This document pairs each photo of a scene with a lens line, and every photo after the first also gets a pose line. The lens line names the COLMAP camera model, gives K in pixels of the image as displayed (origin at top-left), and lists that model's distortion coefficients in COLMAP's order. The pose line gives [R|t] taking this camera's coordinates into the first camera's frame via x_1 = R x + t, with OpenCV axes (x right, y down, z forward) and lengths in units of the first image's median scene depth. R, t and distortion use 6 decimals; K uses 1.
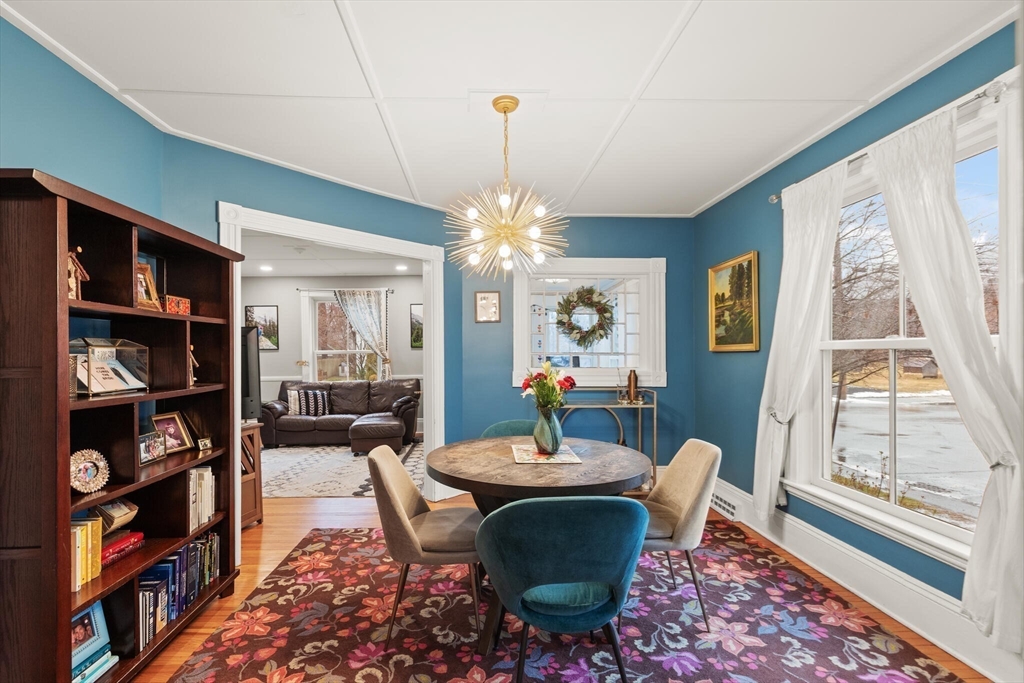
lens RADIAL K [[473.6, 0, 506.4], [0, 473.6, 351.5], [0, 0, 1]] dist [0.009670, -0.001157]
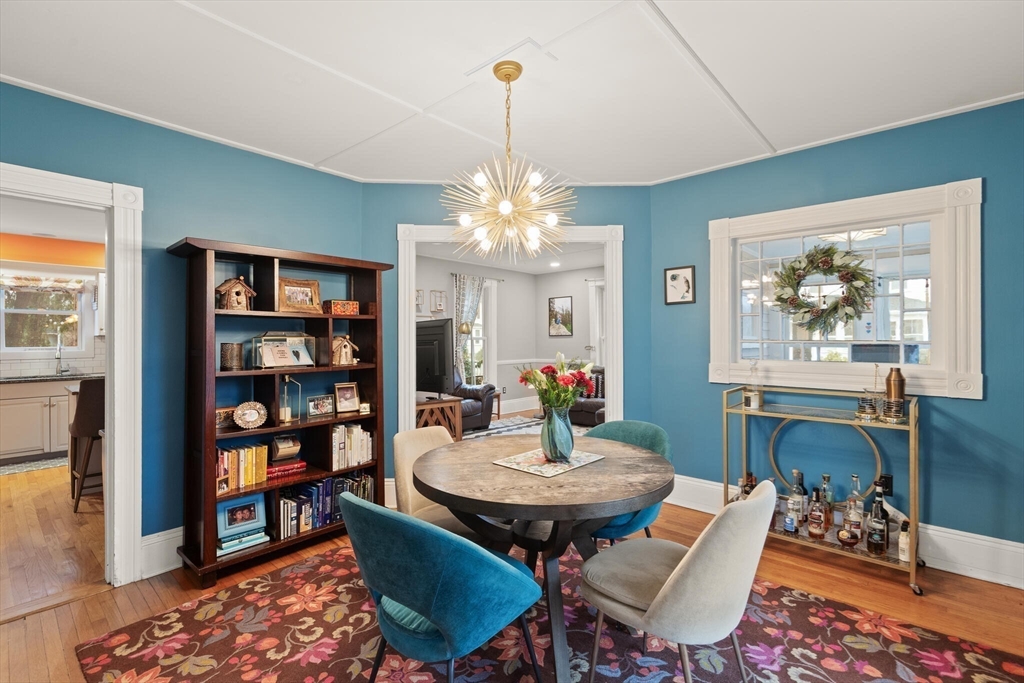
lens RADIAL K [[473.6, 0, 511.7], [0, 473.6, 337.5], [0, 0, 1]] dist [0.009670, -0.001157]
pose [[0.716837, -0.000816, -0.697240, 0.552049], [0.002956, 0.999994, 0.001869, -0.006830], [0.697235, -0.003401, 0.716835, 0.298353]]
